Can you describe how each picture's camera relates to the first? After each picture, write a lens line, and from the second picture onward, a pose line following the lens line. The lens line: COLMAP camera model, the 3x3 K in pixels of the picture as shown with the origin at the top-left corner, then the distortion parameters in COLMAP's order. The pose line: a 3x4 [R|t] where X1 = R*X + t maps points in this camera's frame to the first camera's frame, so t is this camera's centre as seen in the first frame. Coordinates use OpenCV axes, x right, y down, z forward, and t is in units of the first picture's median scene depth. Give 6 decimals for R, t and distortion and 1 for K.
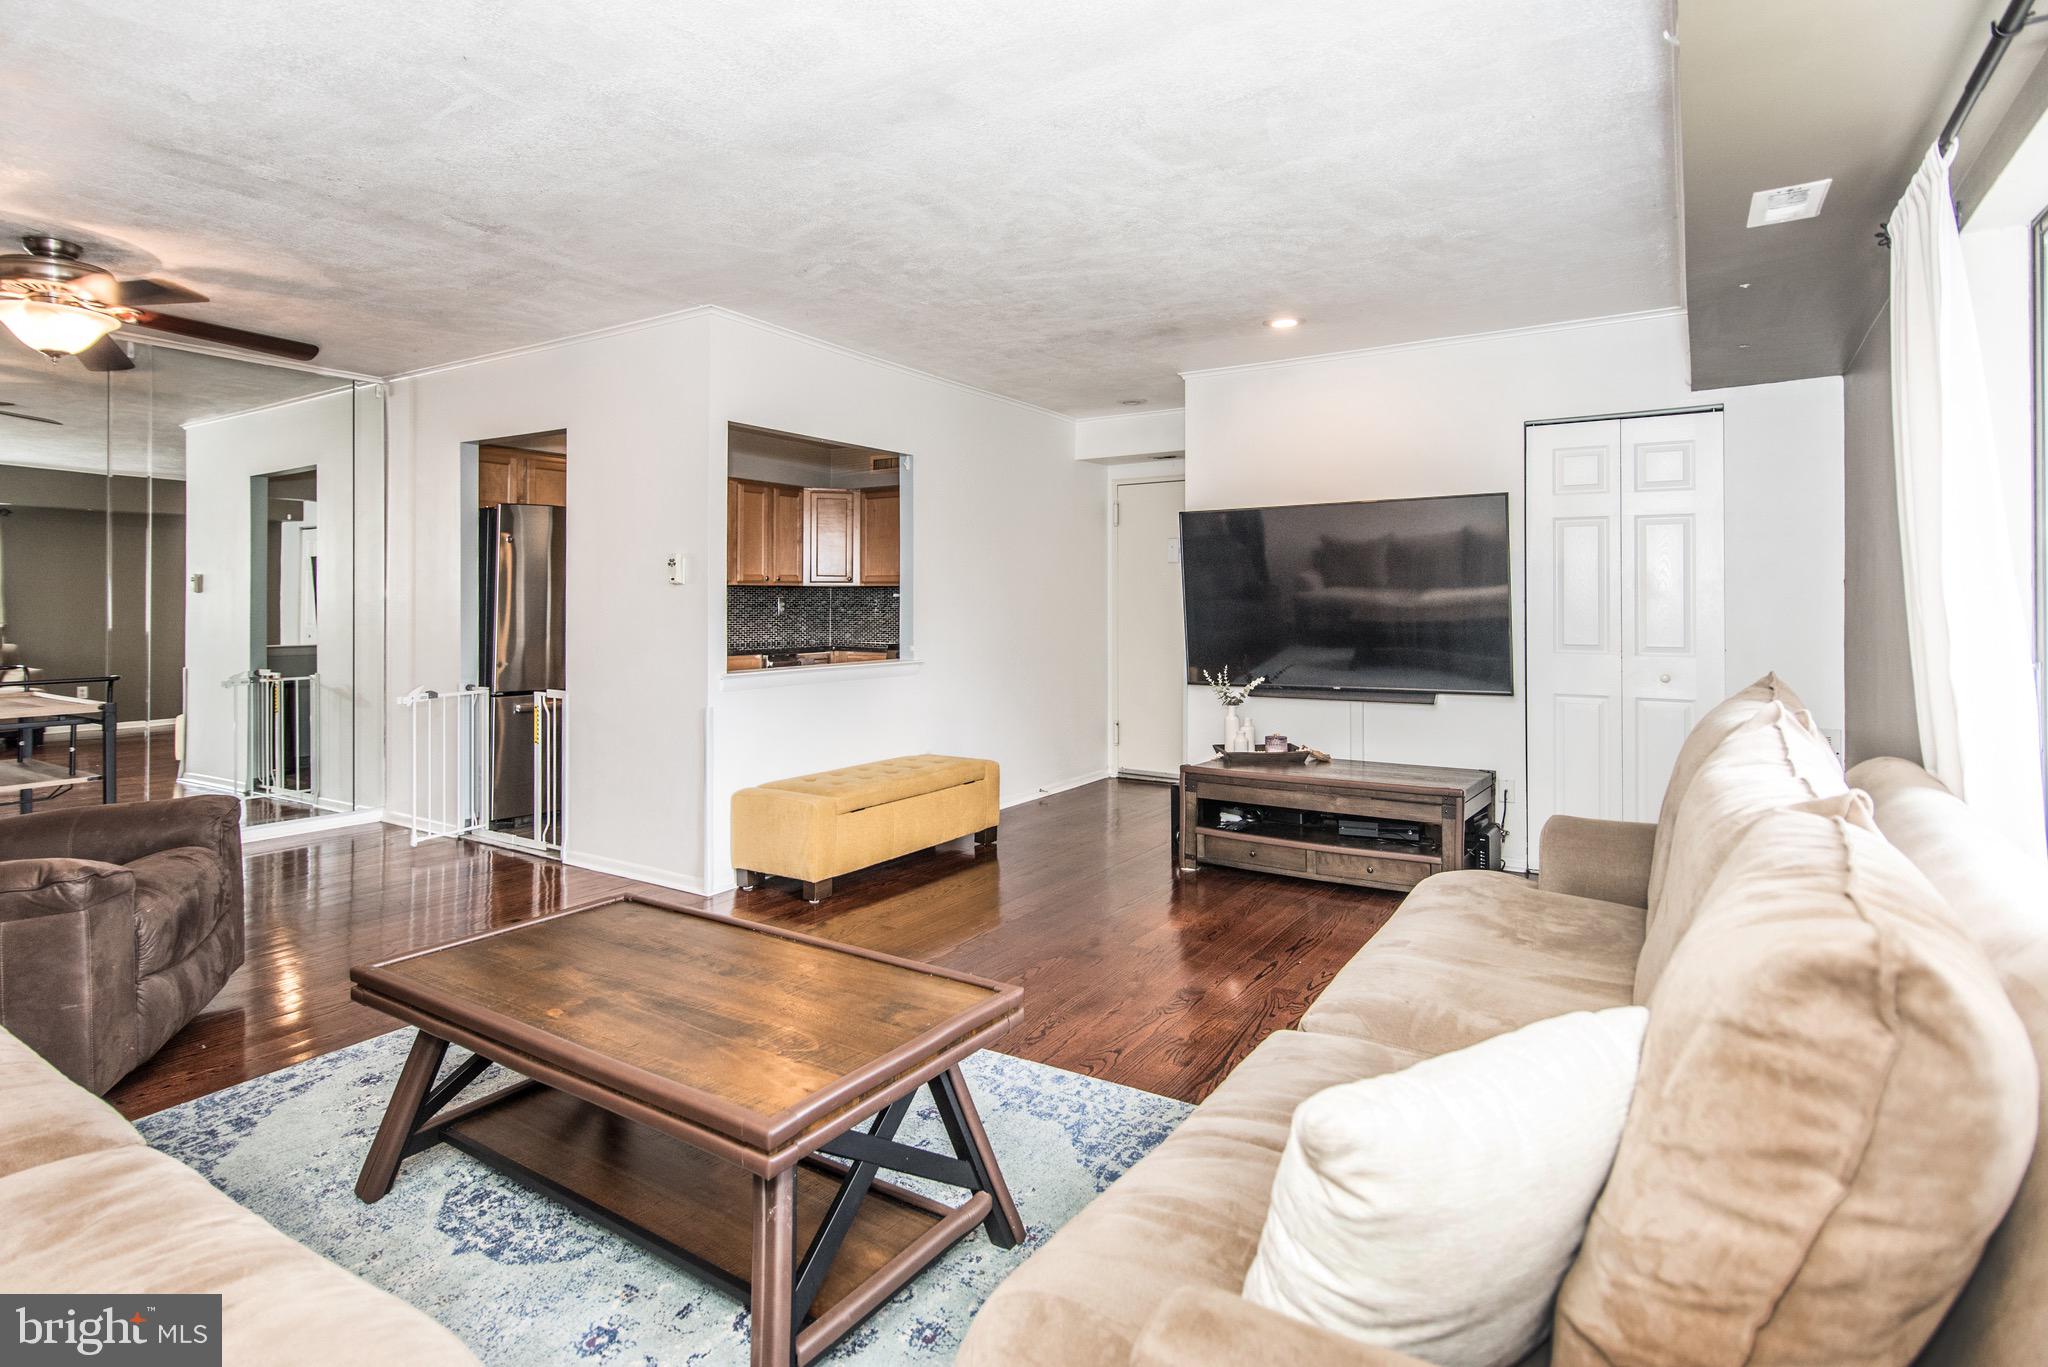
lens RADIAL K [[1019.0, 0, 1026.2], [0, 1019.0, 581.1], [0, 0, 1]] dist [0.001538, -0.000146]
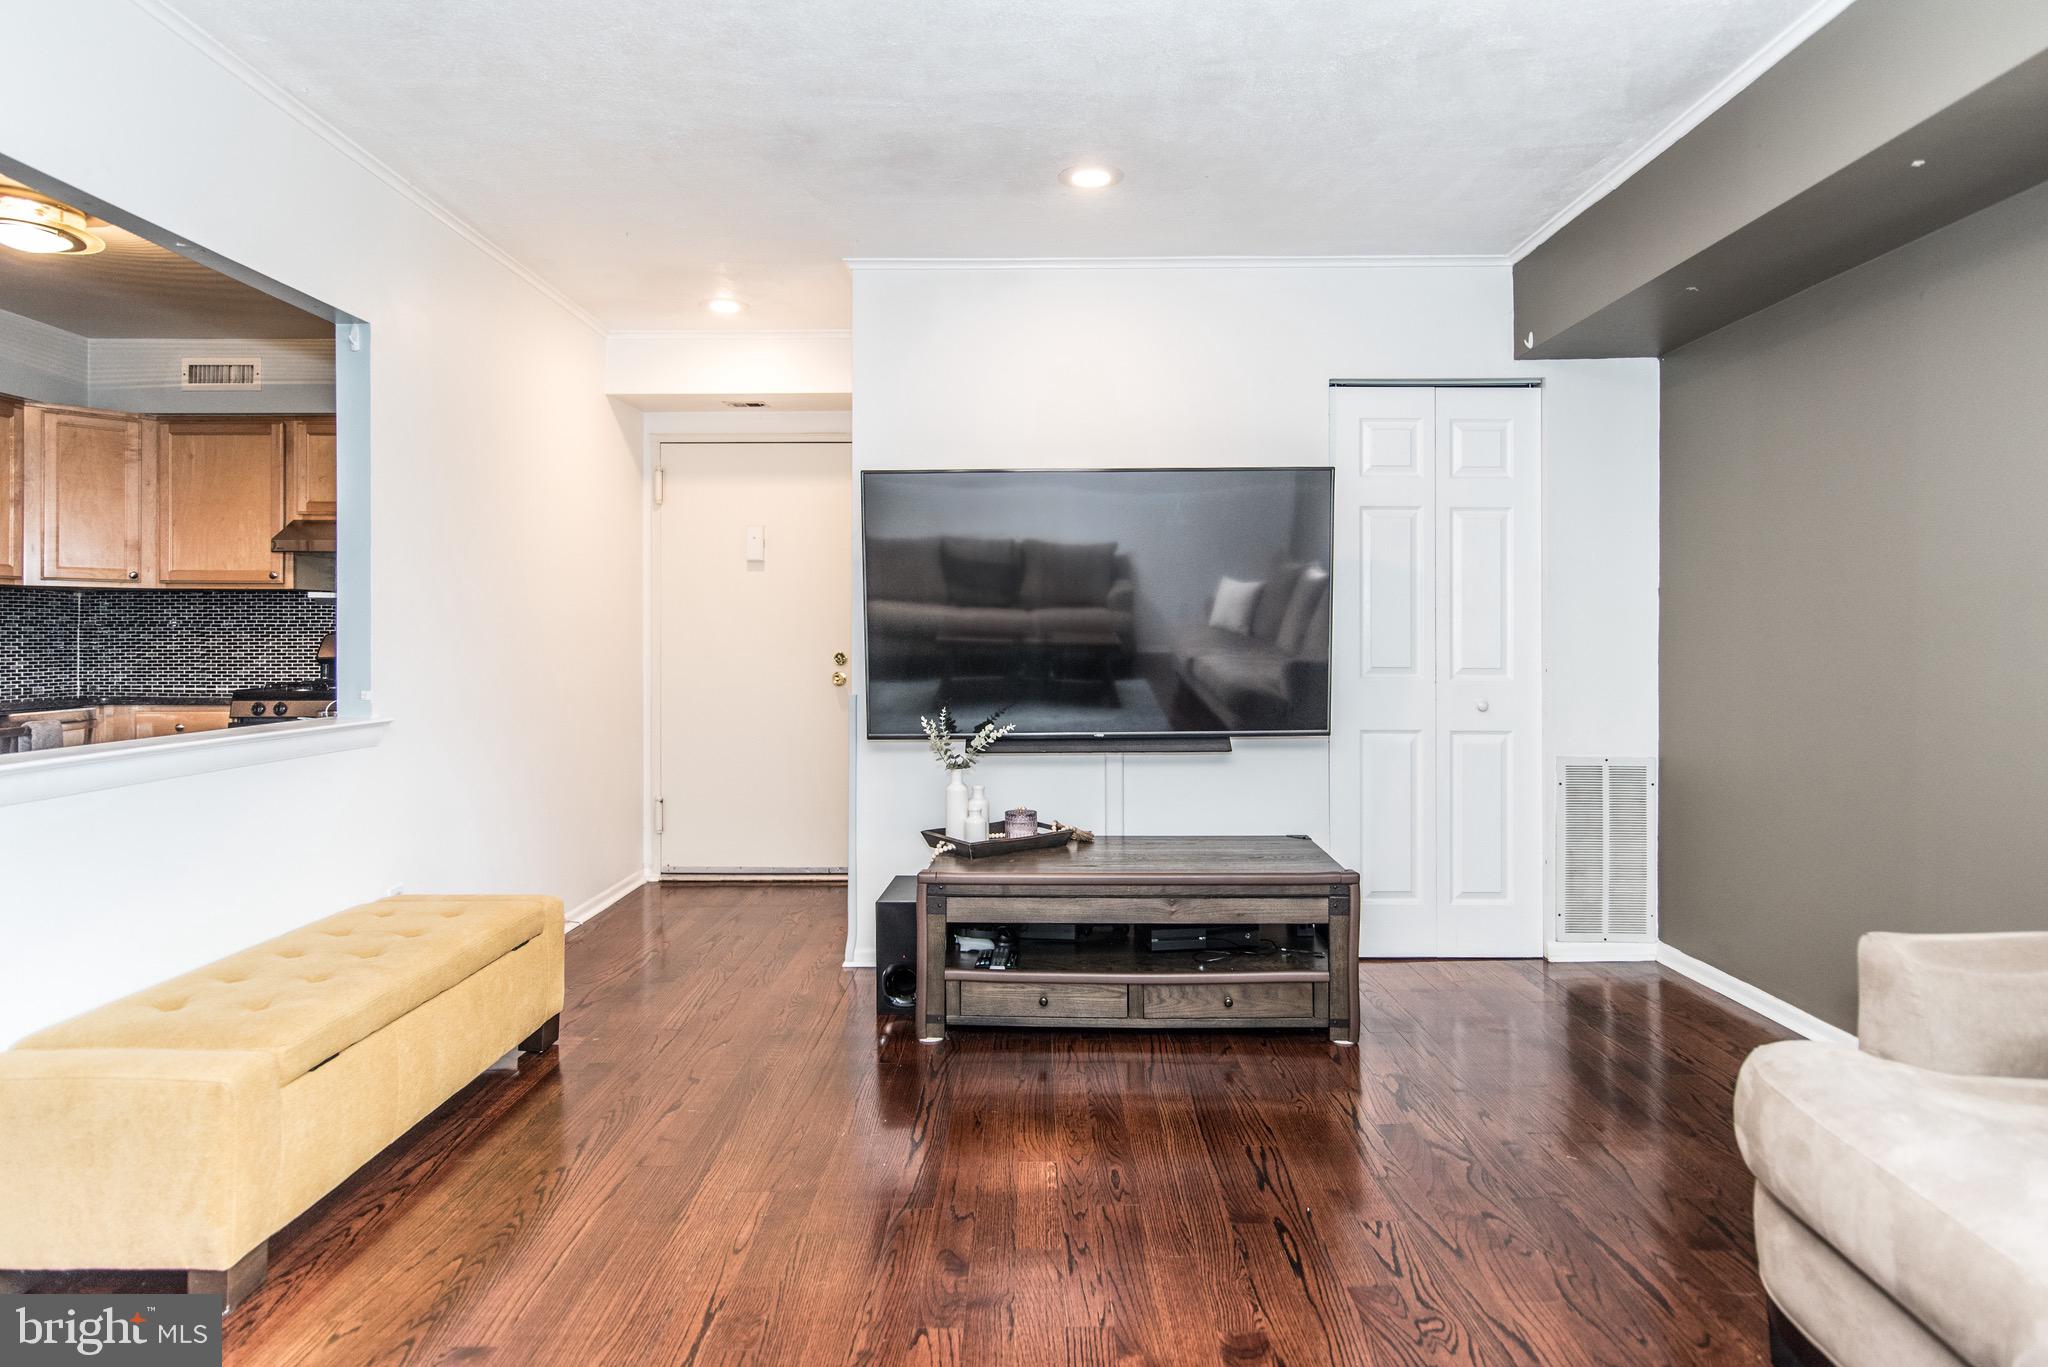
lens RADIAL K [[1117.5, 0, 1018.7], [0, 1117.5, 630.5], [0, 0, 1]] dist [-0.004069, -0.001357]
pose [[0.845189, 0.004480, 0.534448, -0.154774], [-0.012681, 0.999851, 0.011674, 0.025680], [-0.534316, -0.016644, 0.845121, 0.395414]]
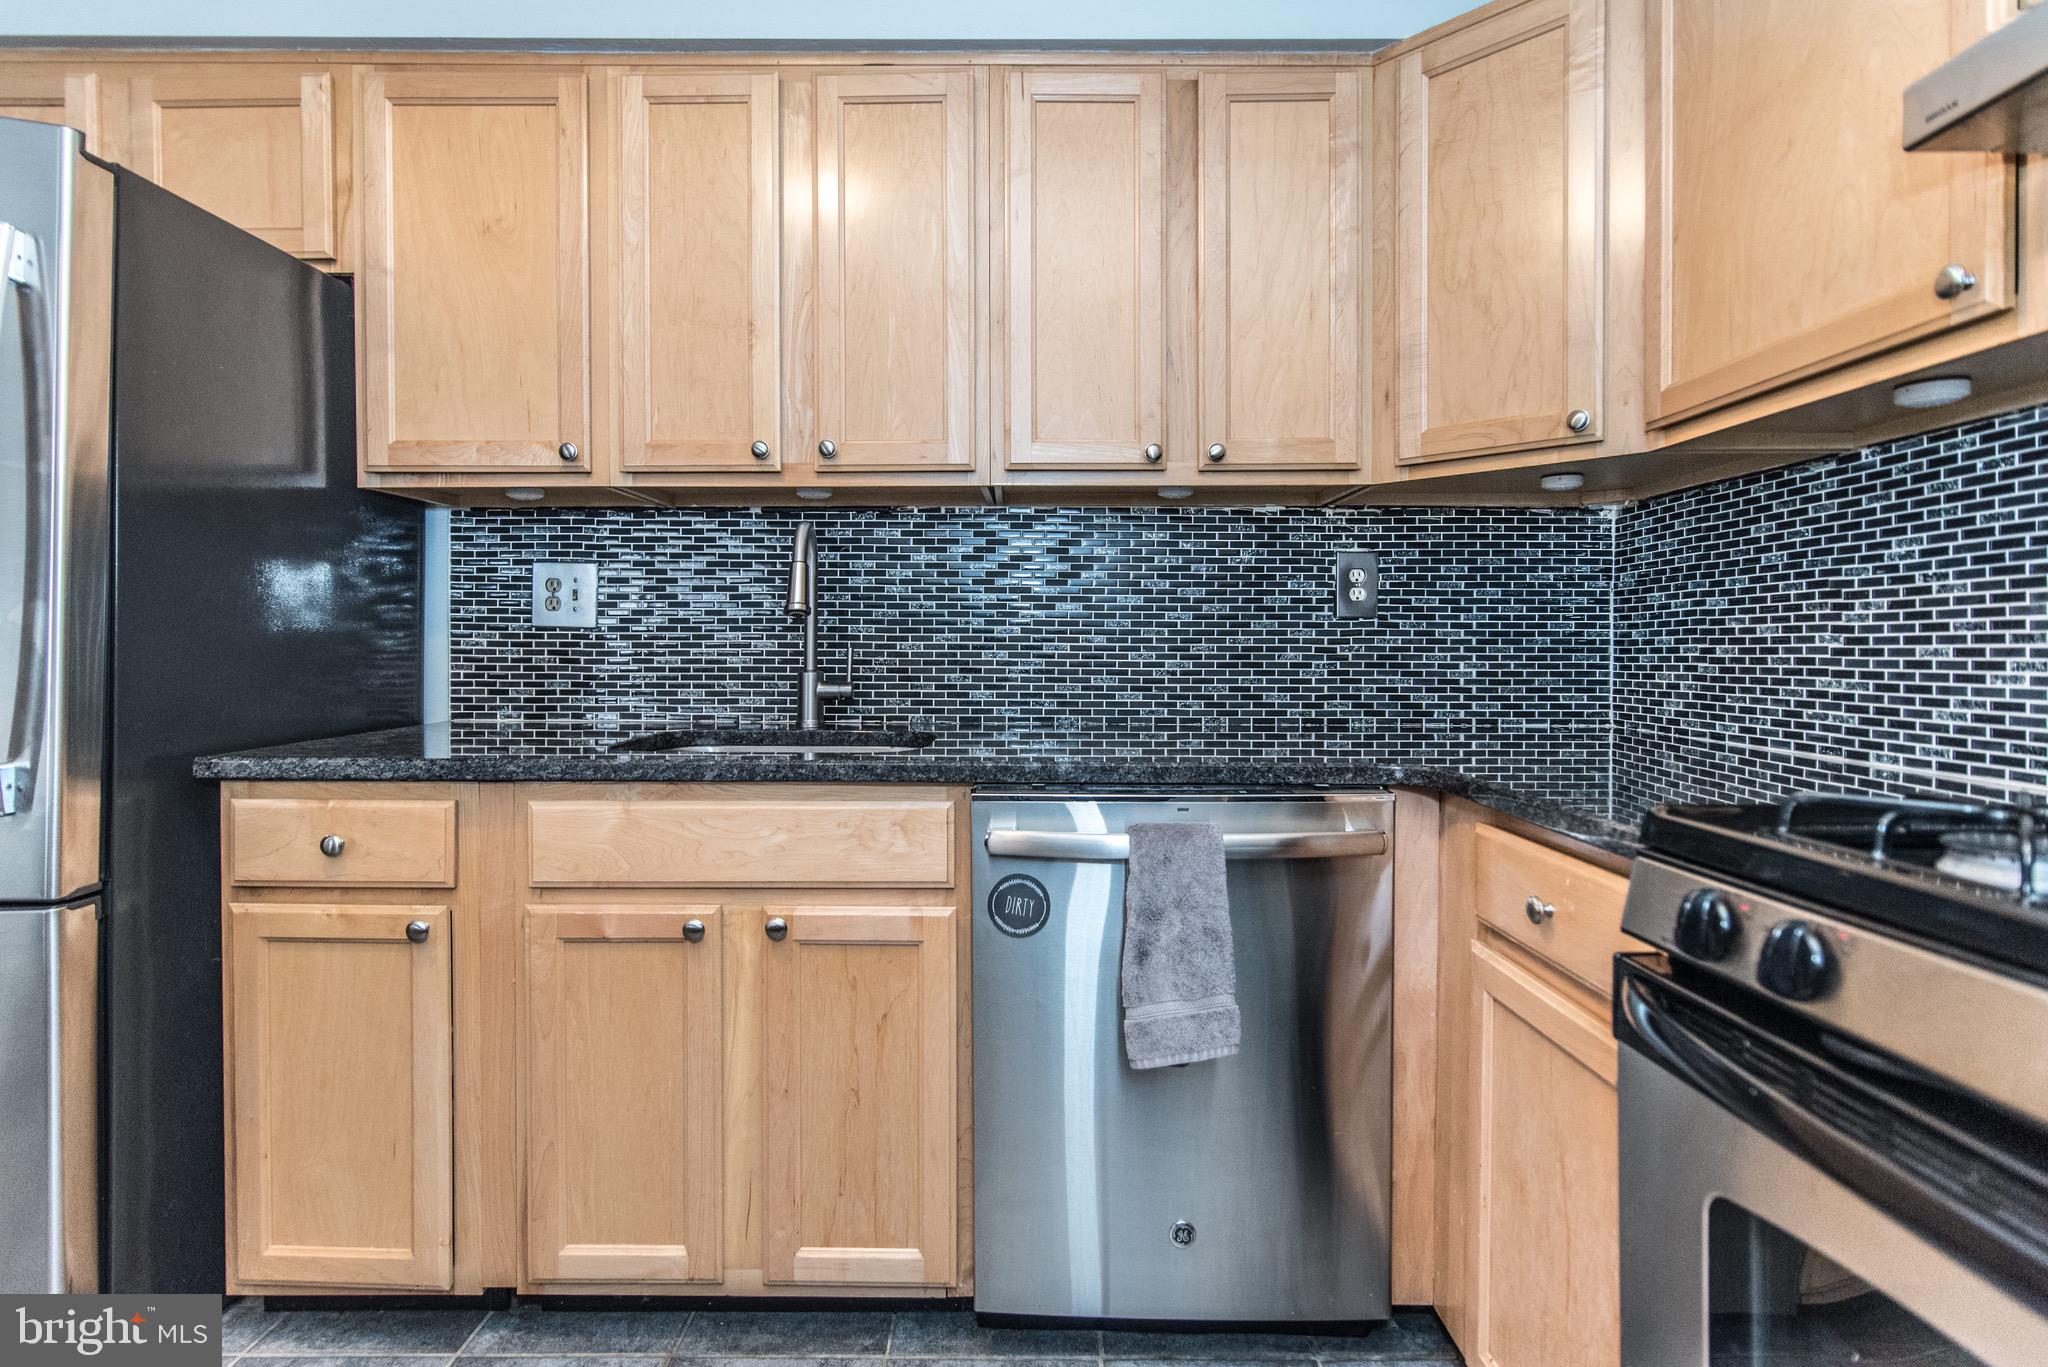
lens RADIAL K [[1014.9, 0, 1069.4], [0, 1014.9, 648.9], [0, 0, 1]] dist [0.001470, 0.000176]
pose [[0.565829, 0.006340, -0.824498, -0.118159], [0.016576, 0.999681, 0.019063, 0.061998], [0.824356, -0.024453, 0.565543, 1.398531]]
